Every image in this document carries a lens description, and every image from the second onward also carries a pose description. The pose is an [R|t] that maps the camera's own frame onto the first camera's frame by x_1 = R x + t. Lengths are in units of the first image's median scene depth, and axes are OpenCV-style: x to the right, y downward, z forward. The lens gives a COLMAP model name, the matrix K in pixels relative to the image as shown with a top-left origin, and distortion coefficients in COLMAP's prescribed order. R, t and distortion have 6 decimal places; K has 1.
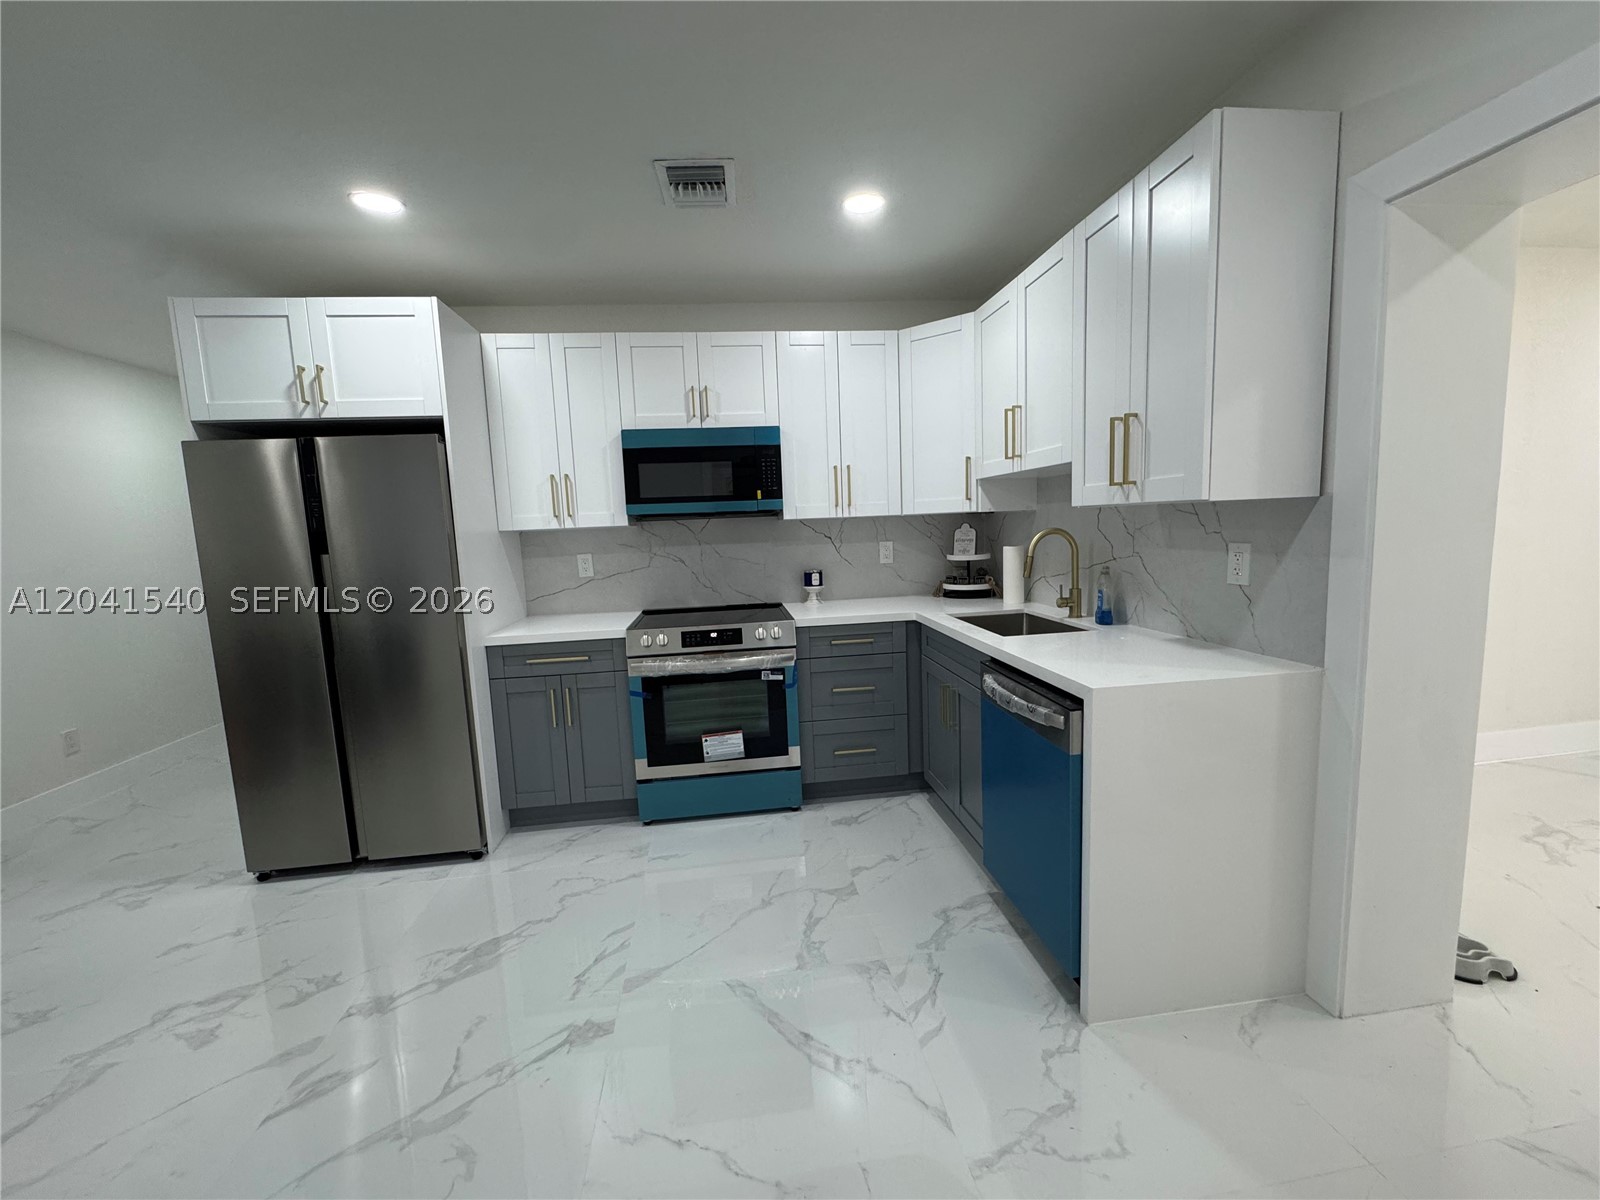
lens RADIAL K [[641.1, 0, 790.8], [0, 641.1, 603.8], [0, 0, 1]] dist [-0.000340, 0.000257]
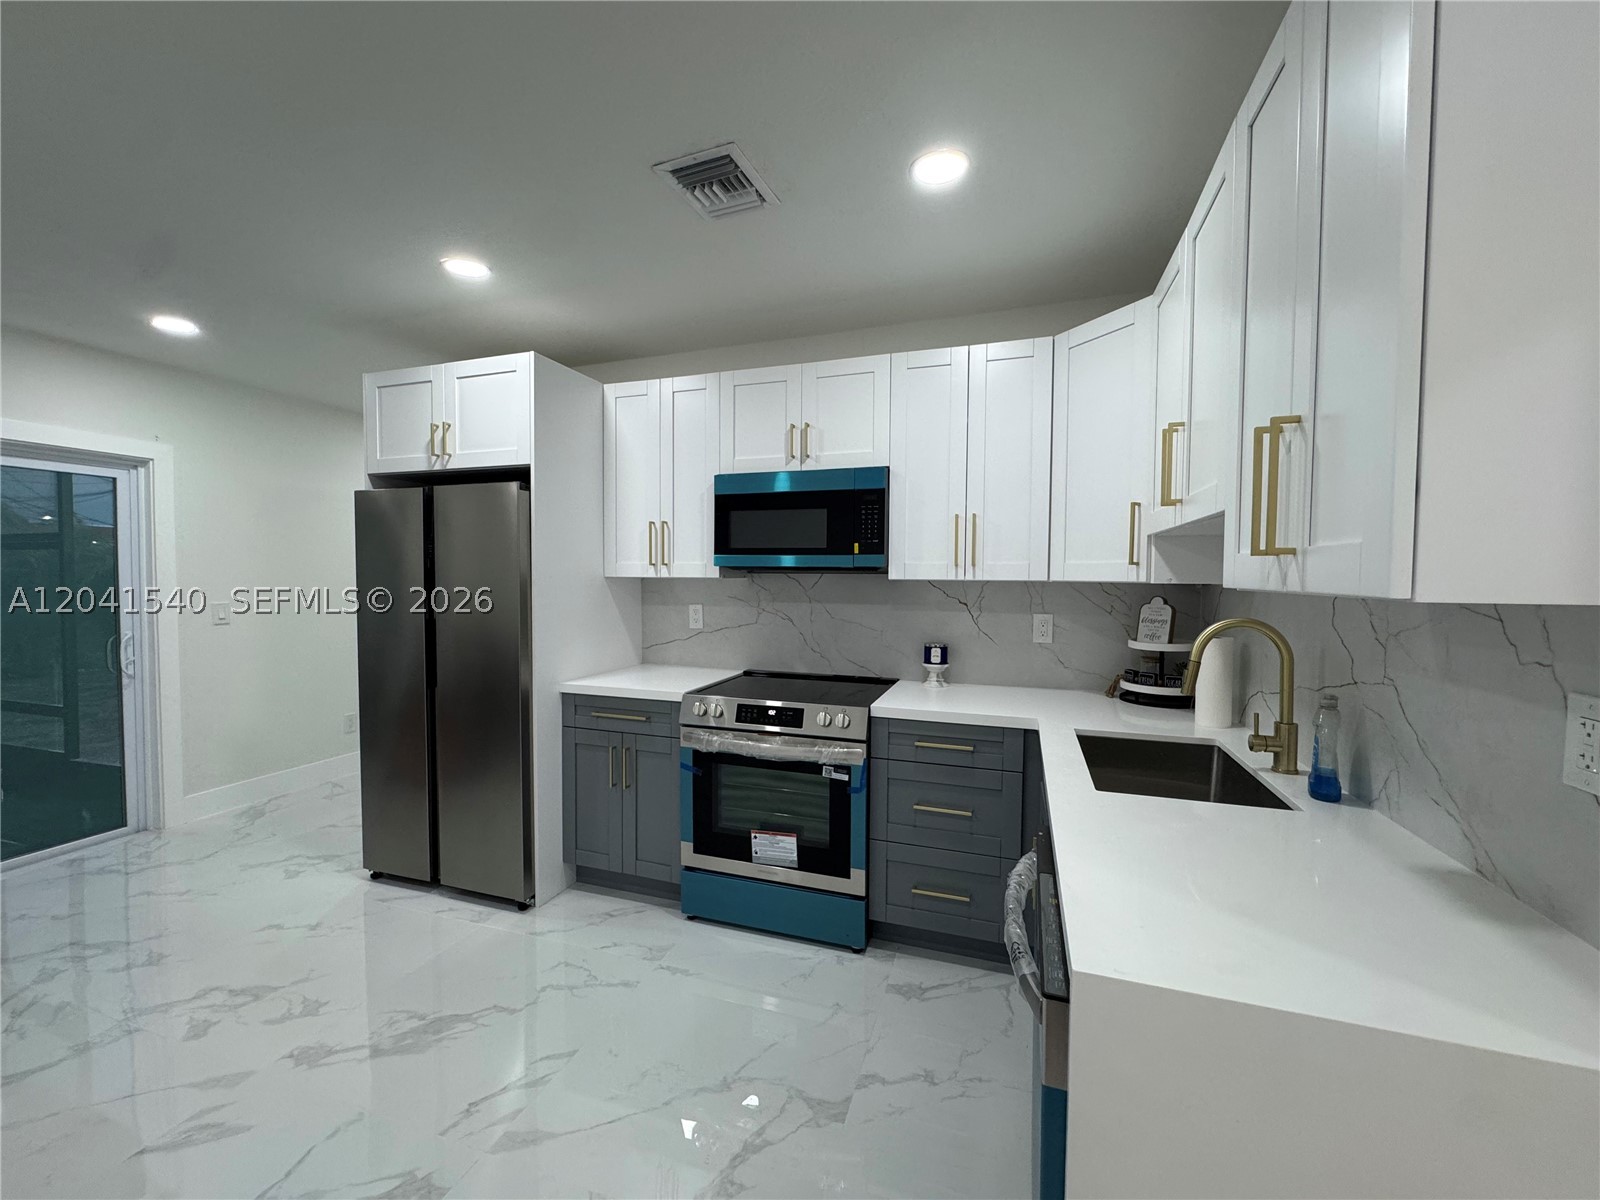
lens RADIAL K [[641.1, 0, 790.8], [0, 641.1, 603.8], [0, 0, 1]] dist [-0.000340, 0.000257]
pose [[0.899072, 0.066092, -0.432782, 0.250925], [-0.096836, 0.994076, -0.049361, -0.052787], [0.426956, 0.086288, 0.900146, 0.237832]]
